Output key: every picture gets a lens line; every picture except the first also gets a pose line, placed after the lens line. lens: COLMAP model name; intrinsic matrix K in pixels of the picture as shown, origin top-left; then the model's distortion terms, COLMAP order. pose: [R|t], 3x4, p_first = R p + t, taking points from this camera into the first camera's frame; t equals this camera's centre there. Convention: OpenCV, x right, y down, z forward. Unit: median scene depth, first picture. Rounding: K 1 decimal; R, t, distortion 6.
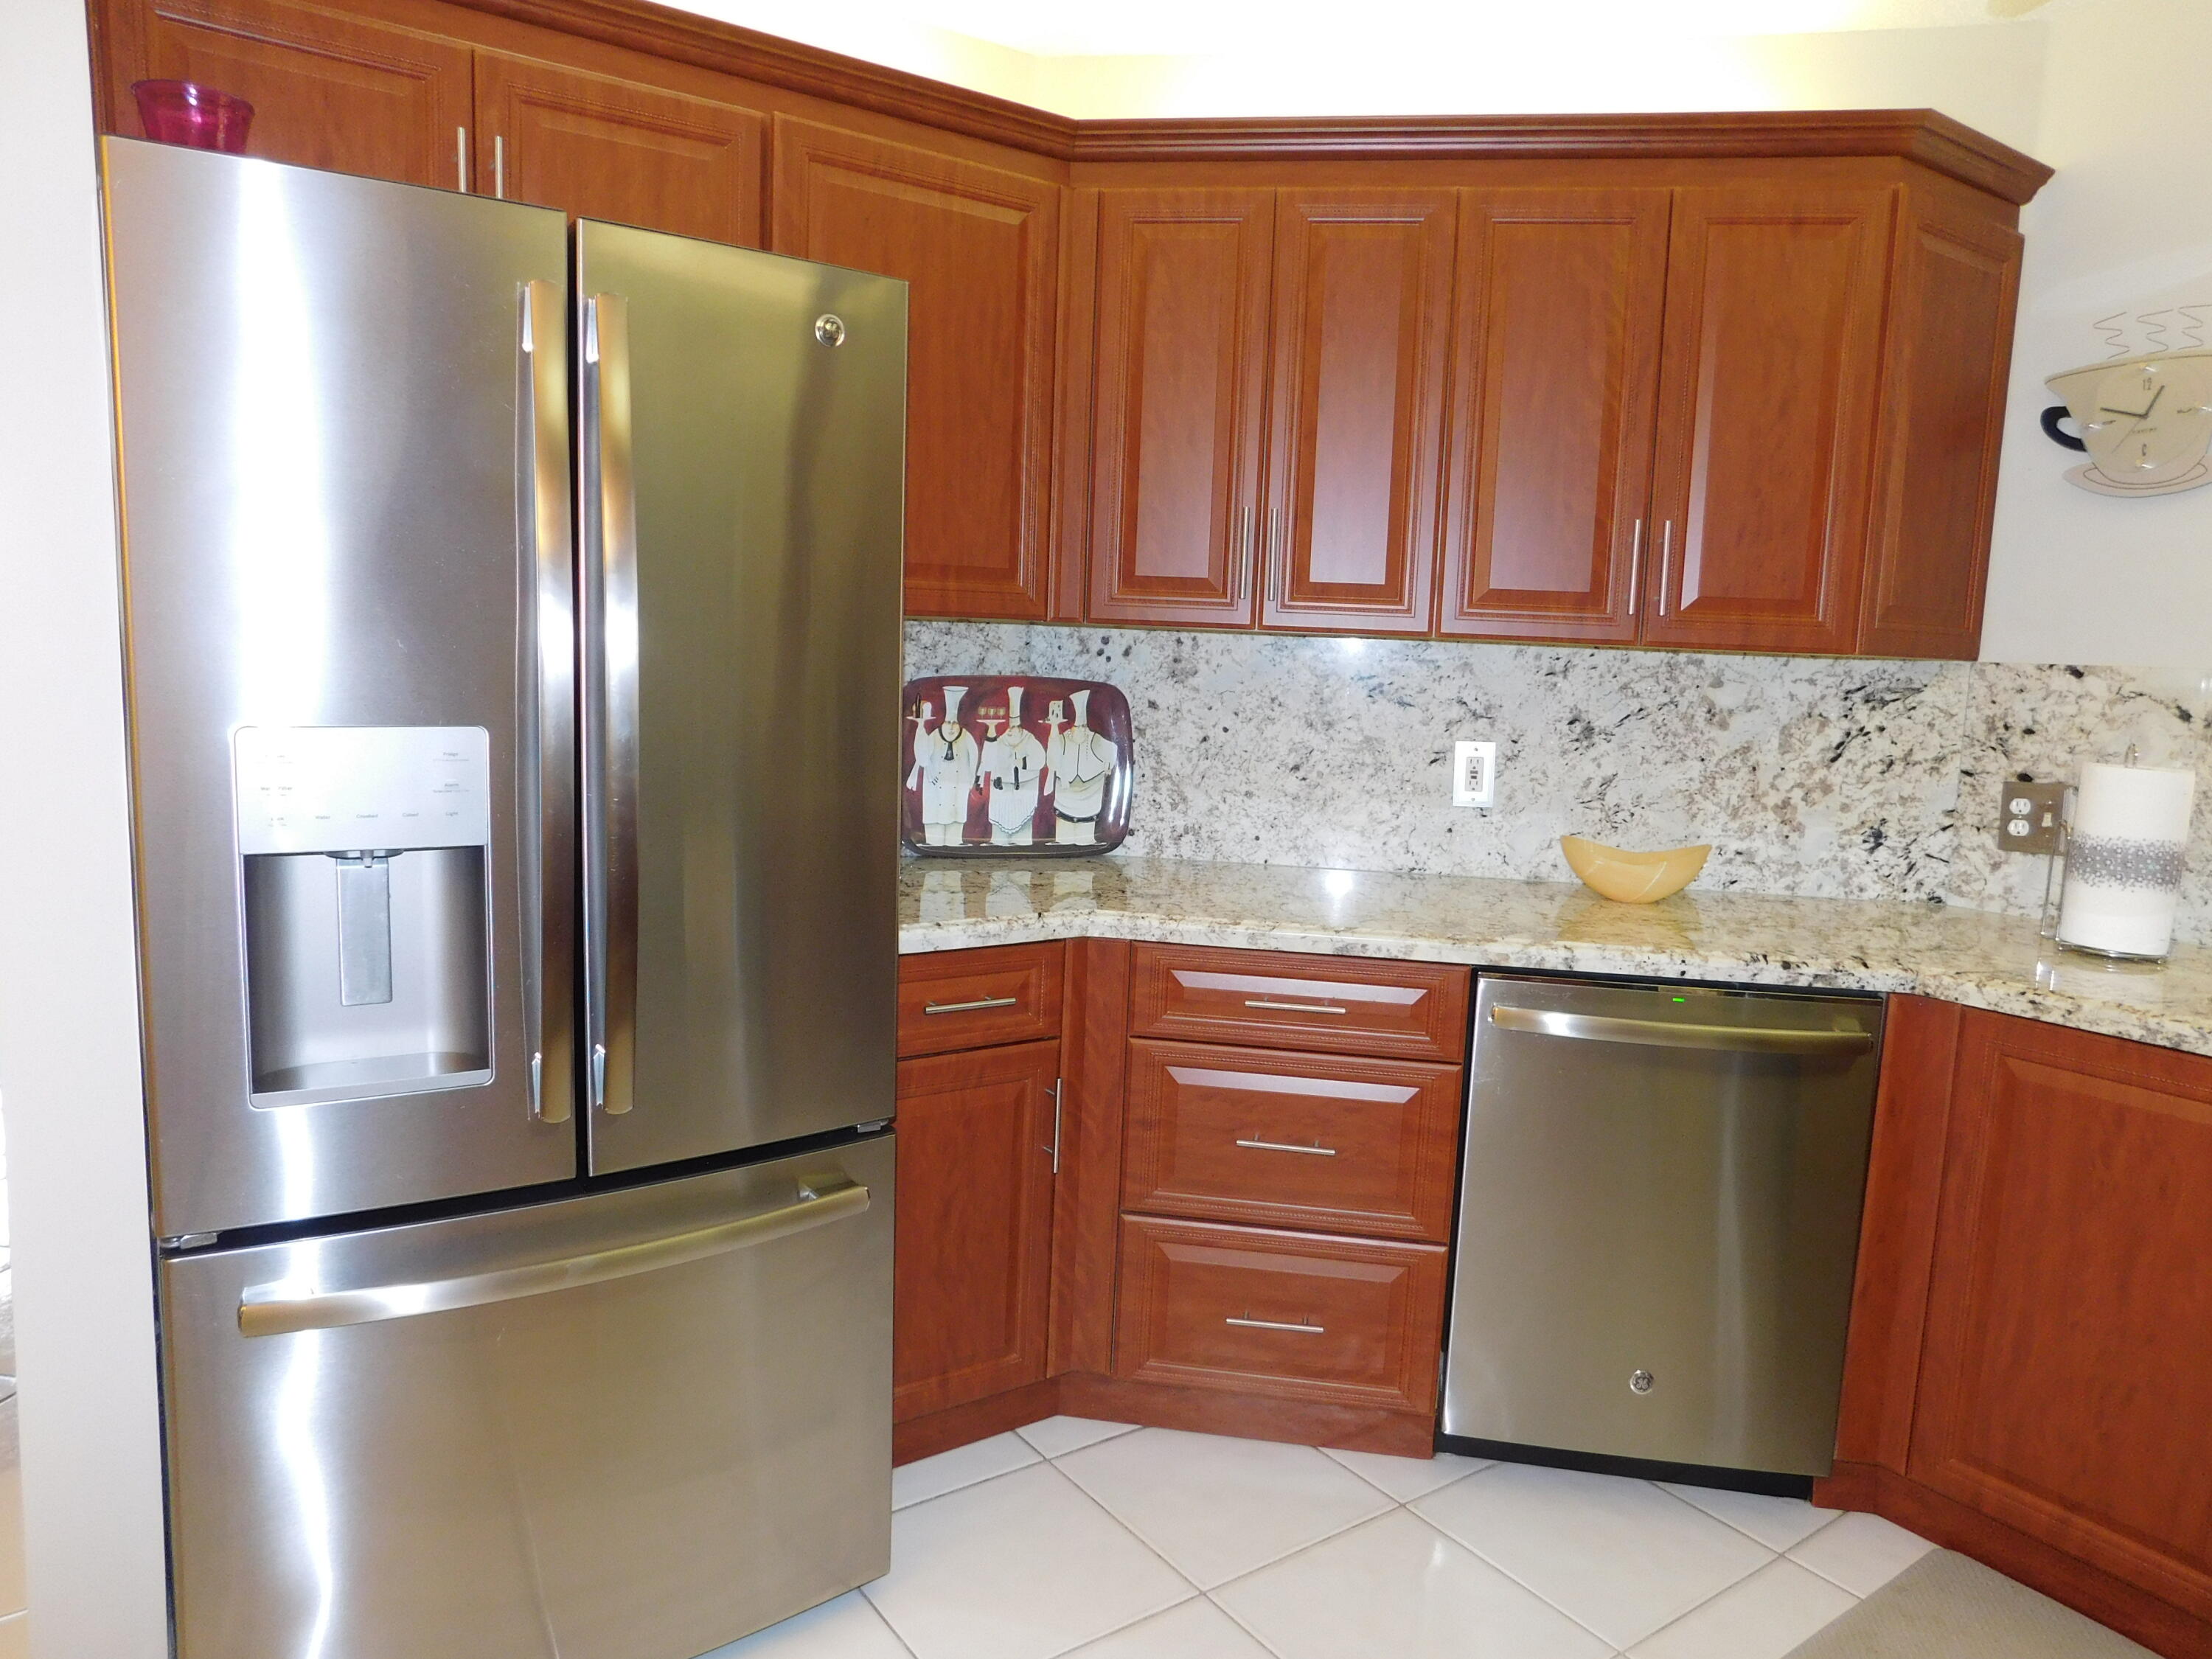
lens RADIAL K [[1479.3, 0, 1111.5], [0, 1479.3, 826.8], [0, 0, 1]] dist [-0.070417, 0.059923]
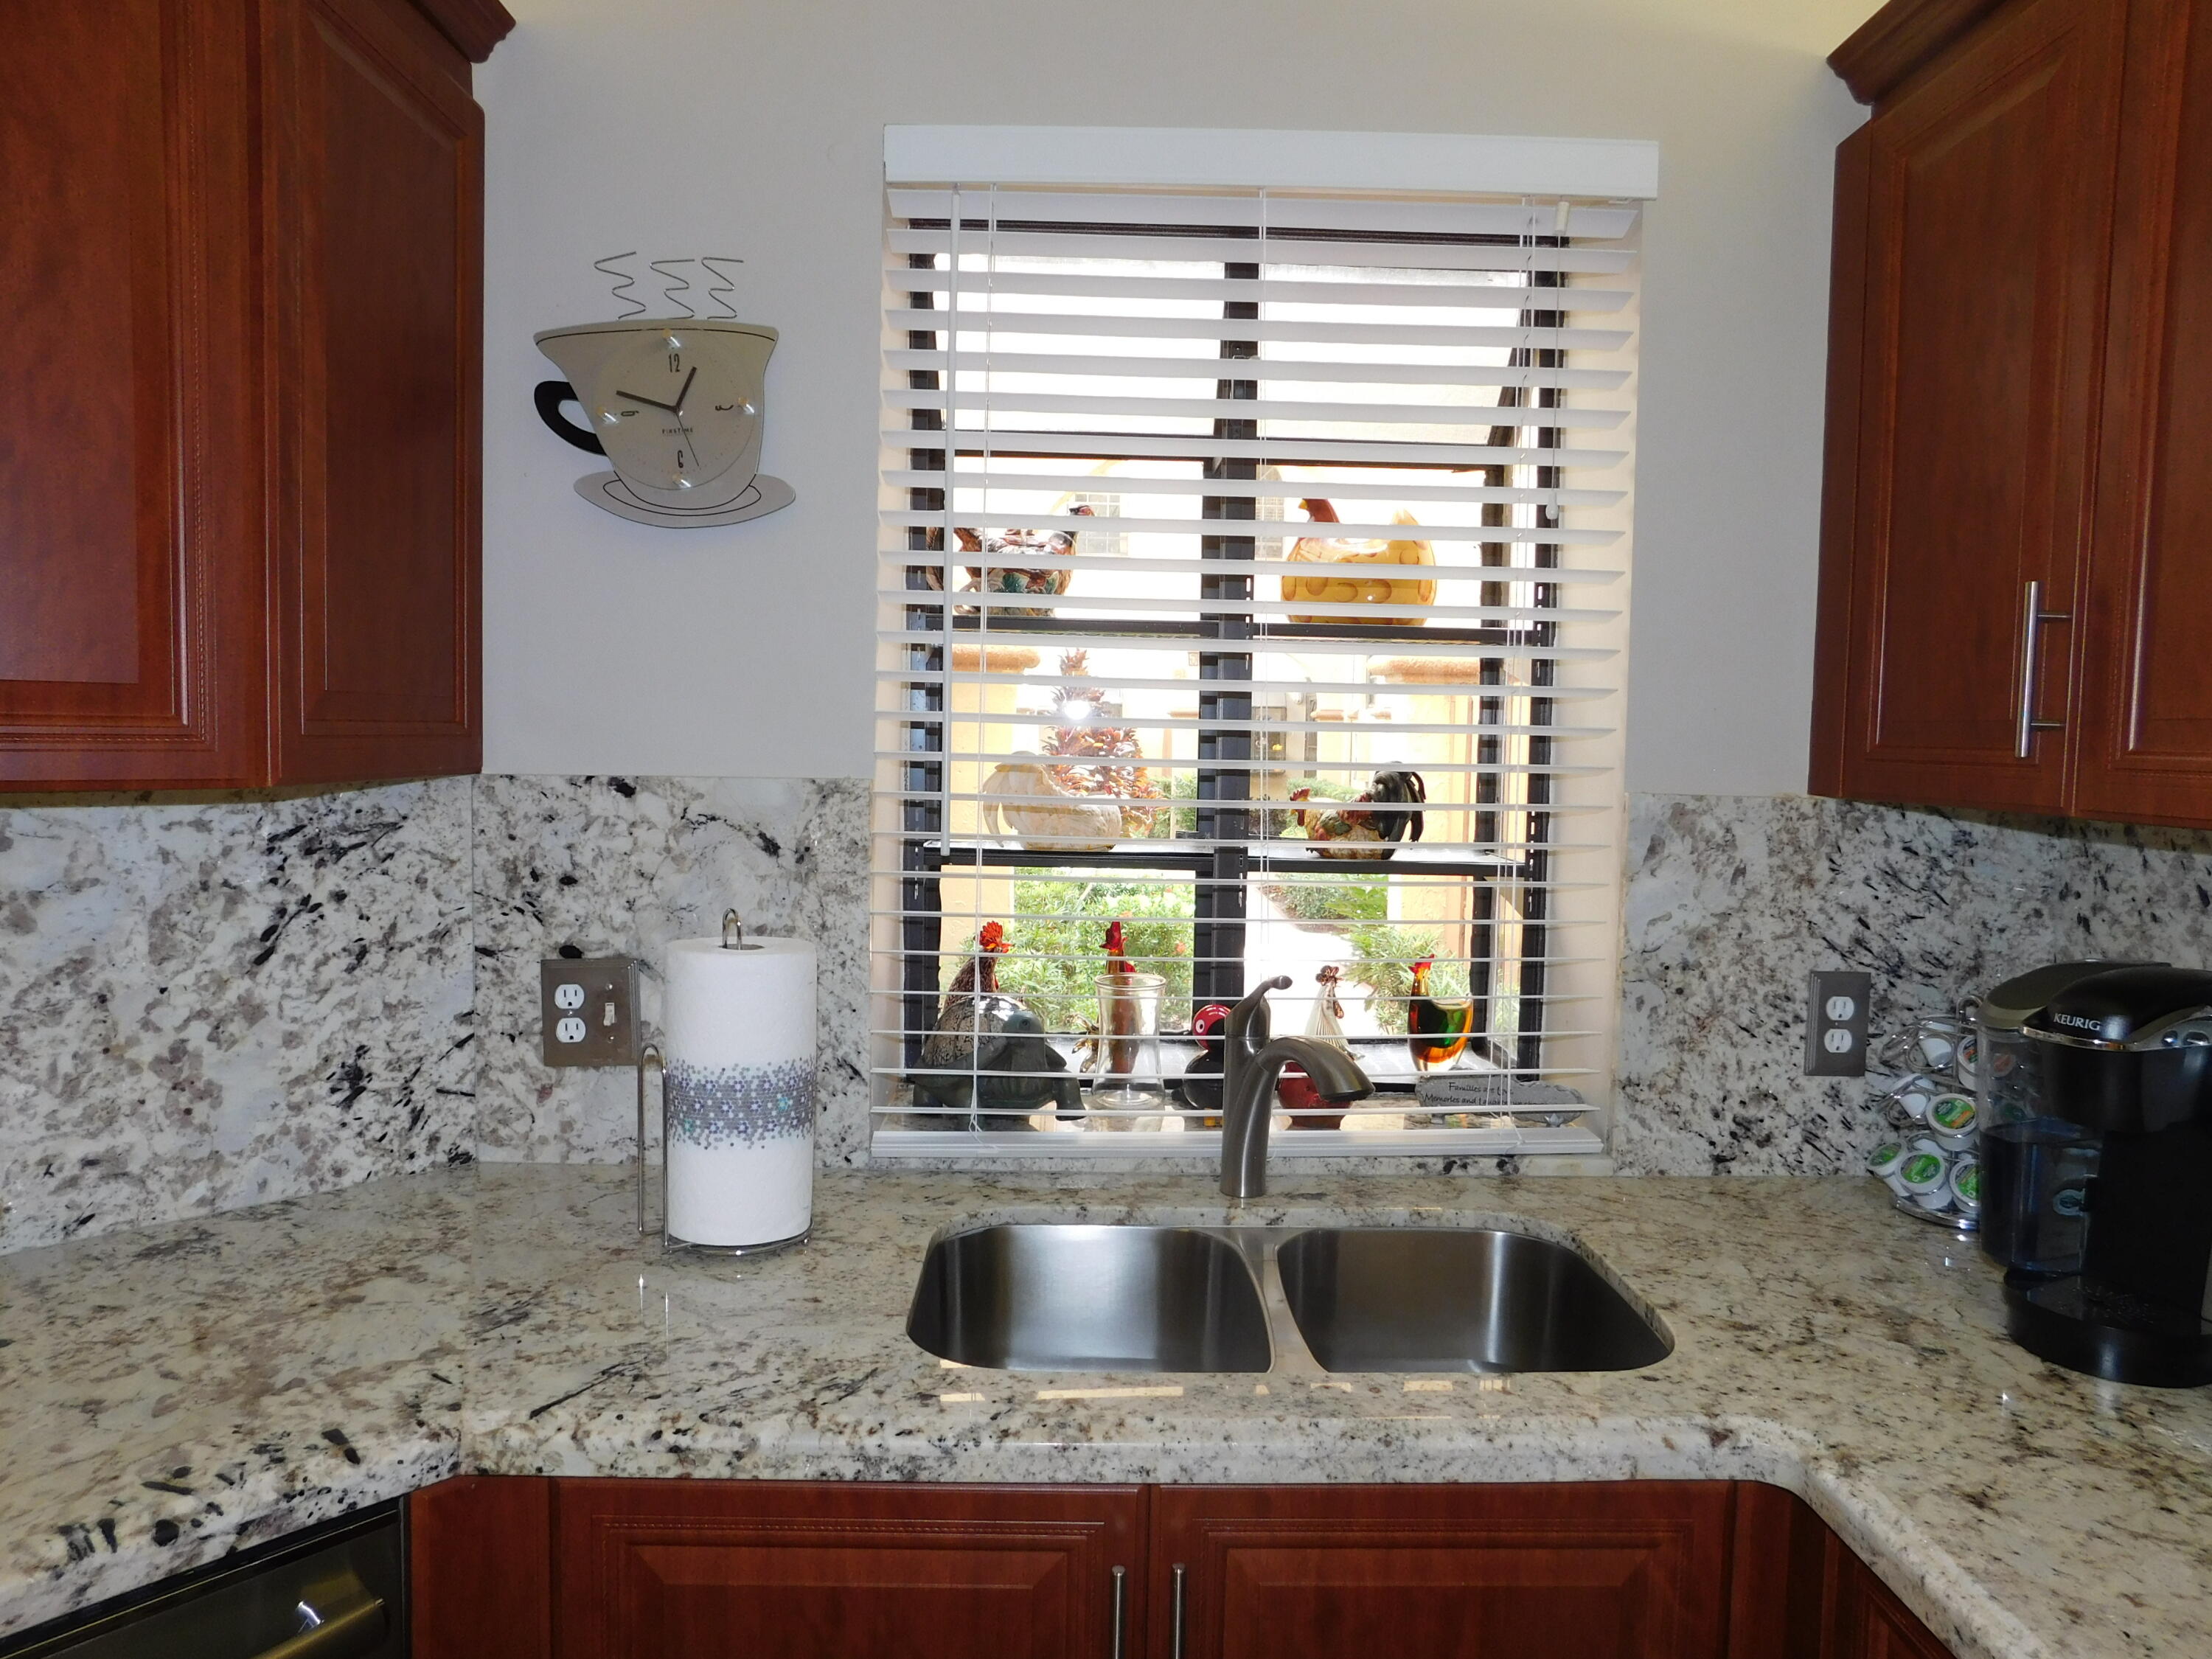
lens RADIAL K [[1479.3, 0, 1111.5], [0, 1479.3, 826.8], [0, 0, 1]] dist [-0.070417, 0.059923]
pose [[0.574673, -0.078598, 0.814600, 0.234722], [0.105923, 0.994148, 0.021196, -0.075004], [-0.811499, 0.074104, 0.579636, 0.411953]]
